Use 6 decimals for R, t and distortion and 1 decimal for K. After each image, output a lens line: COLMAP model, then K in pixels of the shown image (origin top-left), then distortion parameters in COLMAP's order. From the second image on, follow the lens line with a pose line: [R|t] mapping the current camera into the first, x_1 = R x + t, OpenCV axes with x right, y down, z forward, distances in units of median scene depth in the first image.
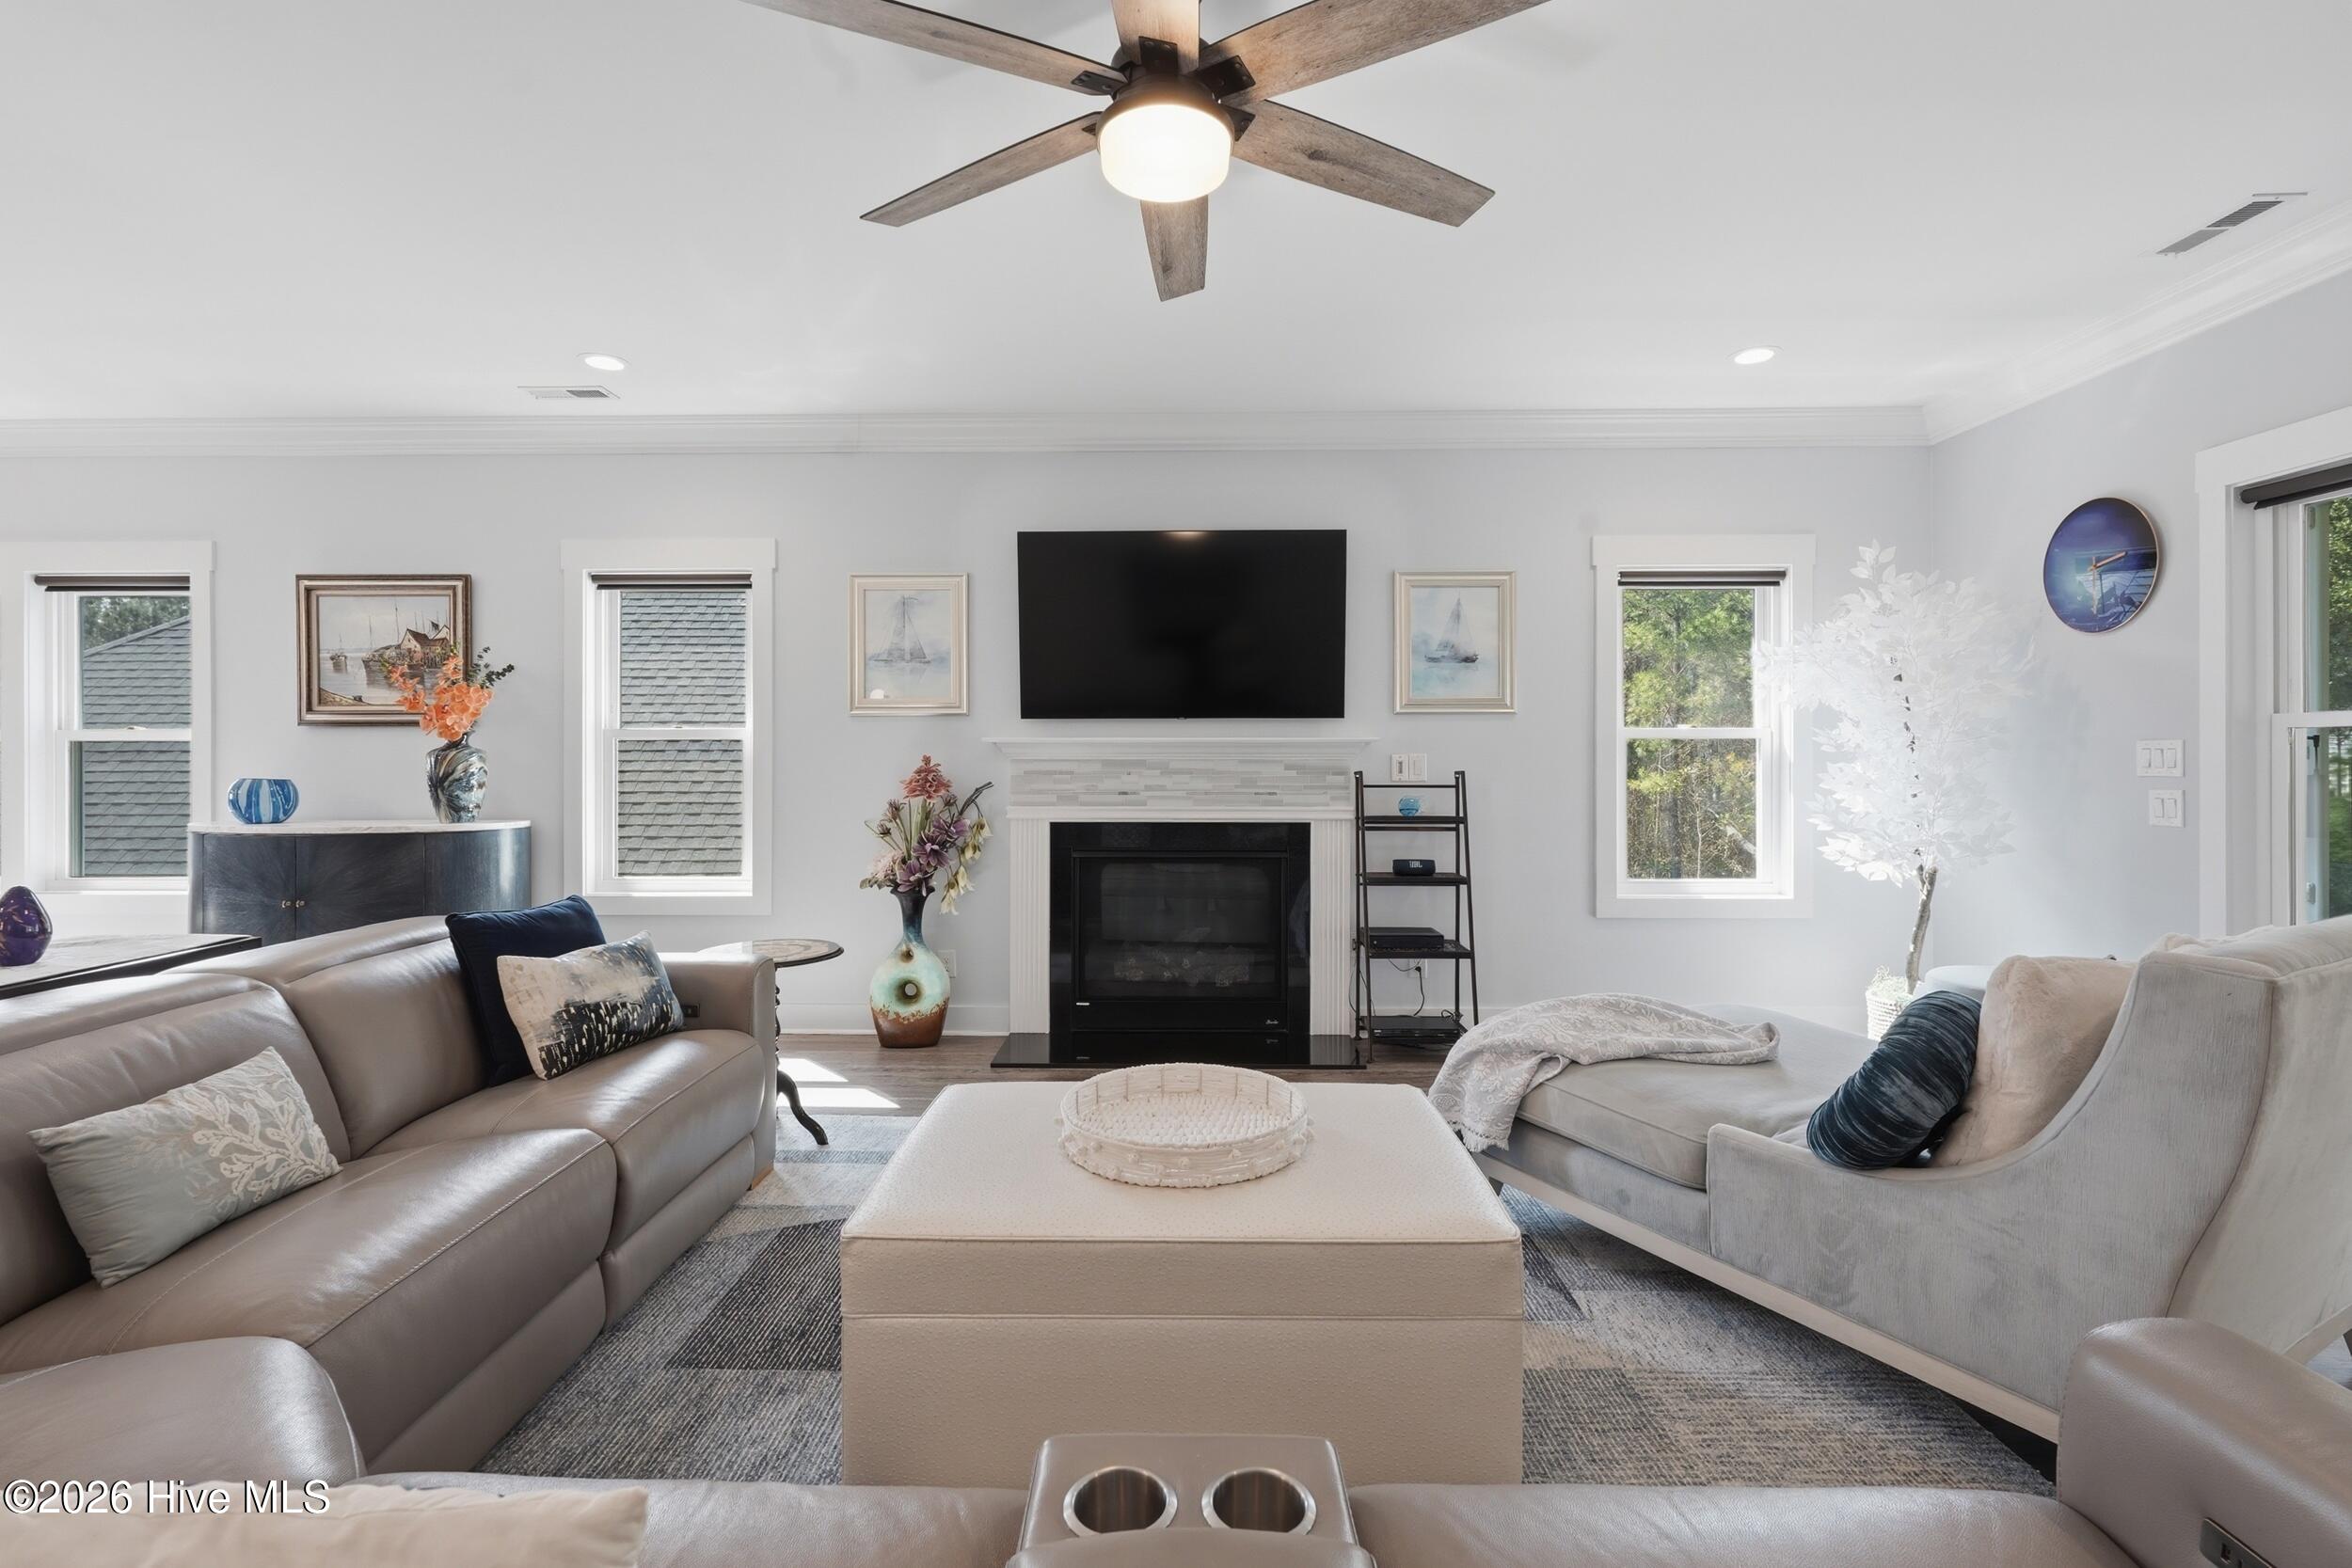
lens RADIAL K [[1040.1, 0, 1152.1], [0, 1040.1, 765.5], [0, 0, 1]] dist [0.001318, 0.000008]
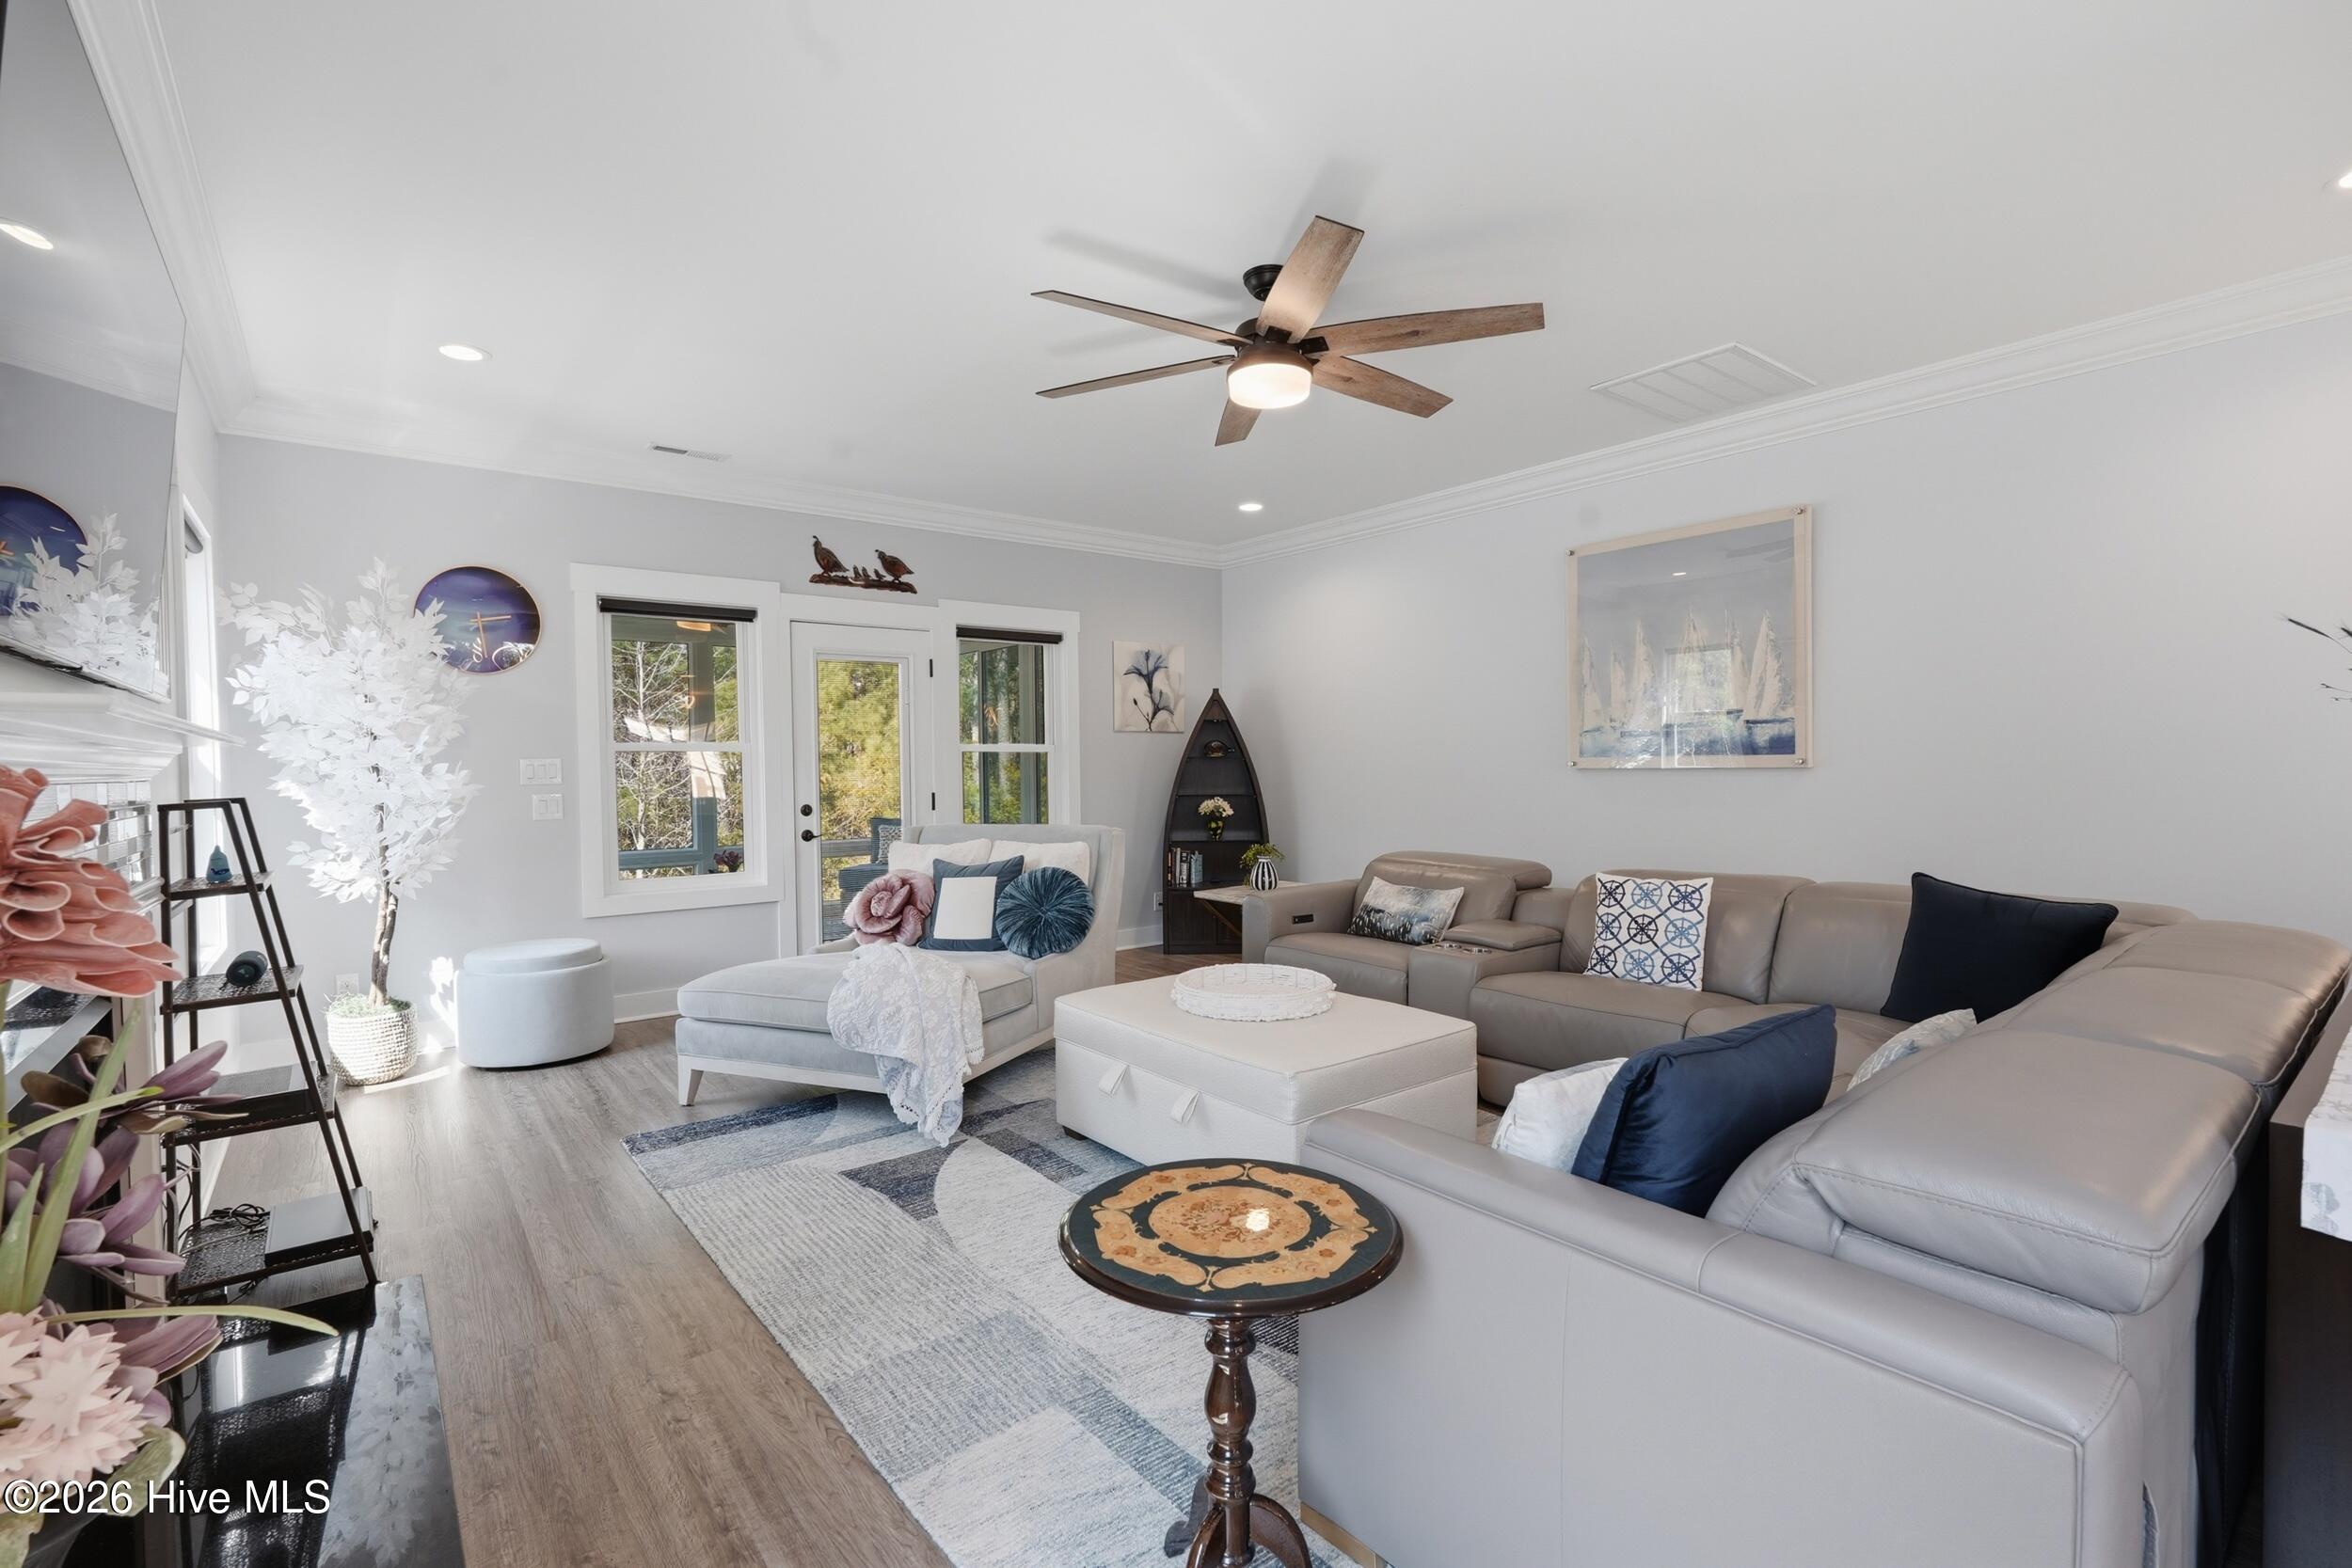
lens RADIAL K [[1040.1, 0, 1190.5], [0, 1040.1, 814.2], [0, 0, 1]] dist [0.001318, 0.000008]
pose [[-0.631554, -0.030474, 0.774733, -0.499299], [0.017495, 0.998413, 0.053534, -0.006778], [-0.775135, 0.047364, -0.630018, 0.907494]]
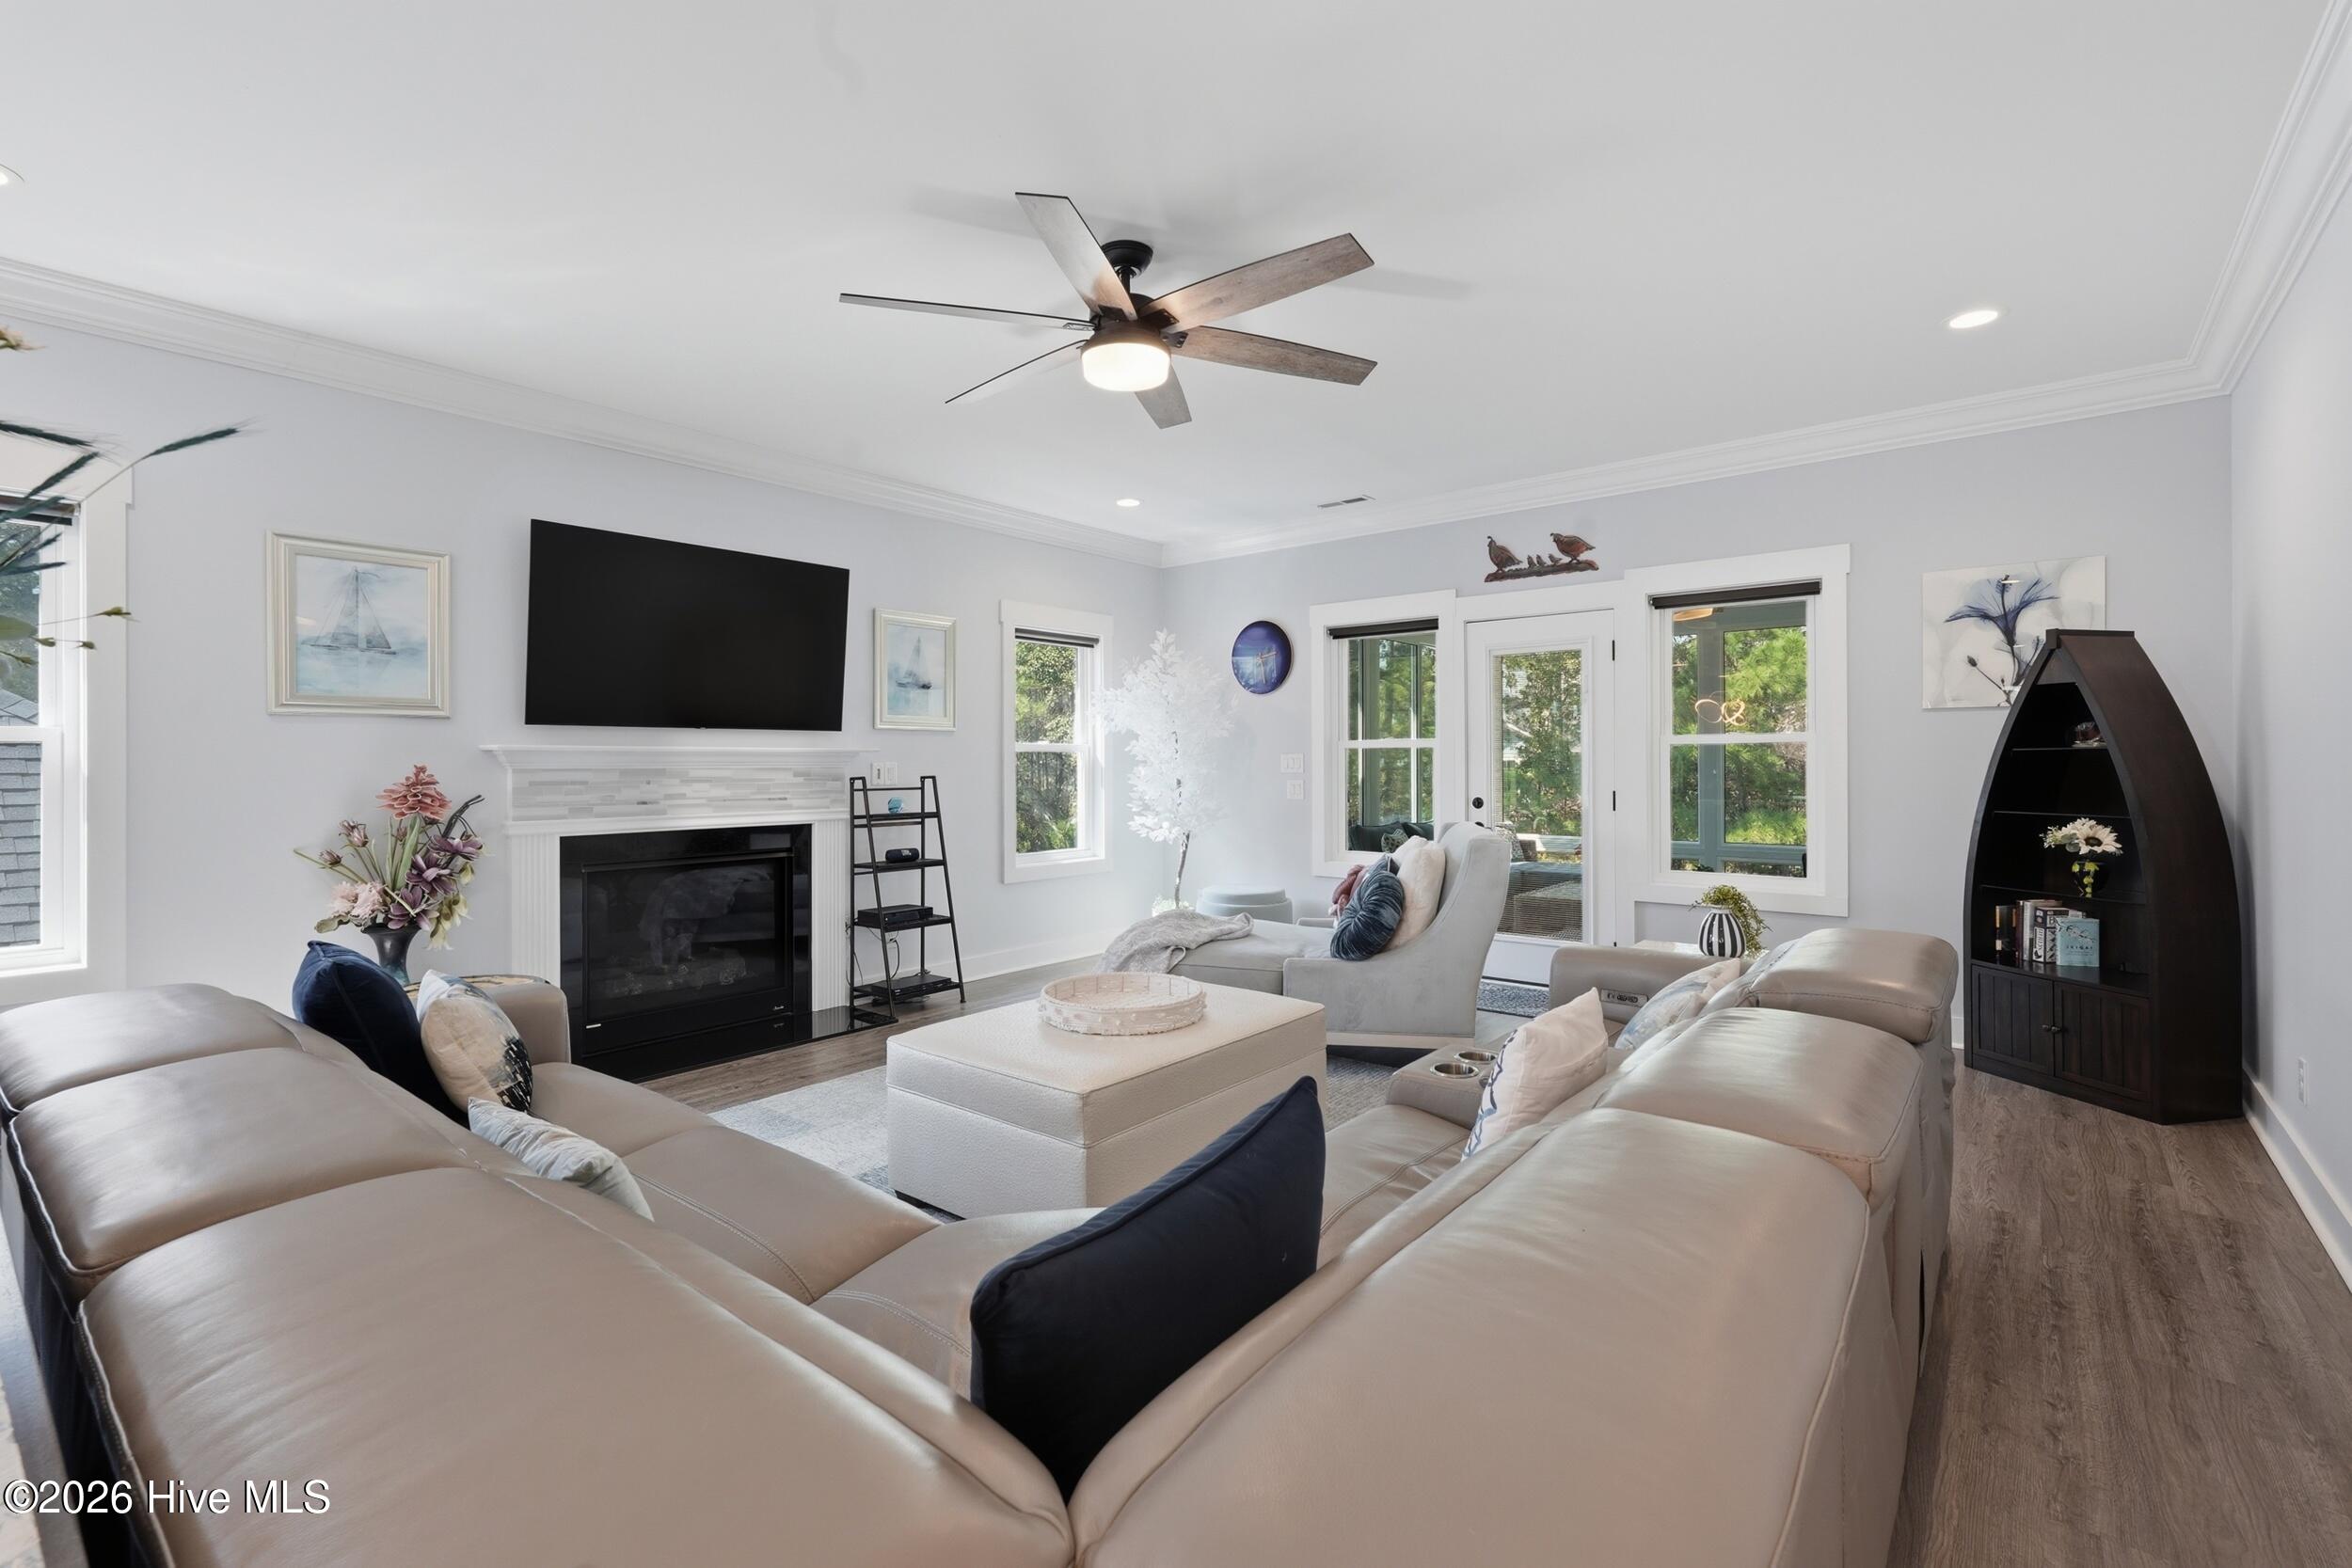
lens RADIAL K [[1040.1, 0, 1162.3], [0, 1040.1, 778.5], [0, 0, 1]] dist [0.001318, 0.000008]
pose [[0.625454, -0.014330, 0.780129, -0.492550], [0.011410, 0.999892, 0.009219, 0.000320], [-0.780177, 0.003136, 0.625551, 0.001649]]
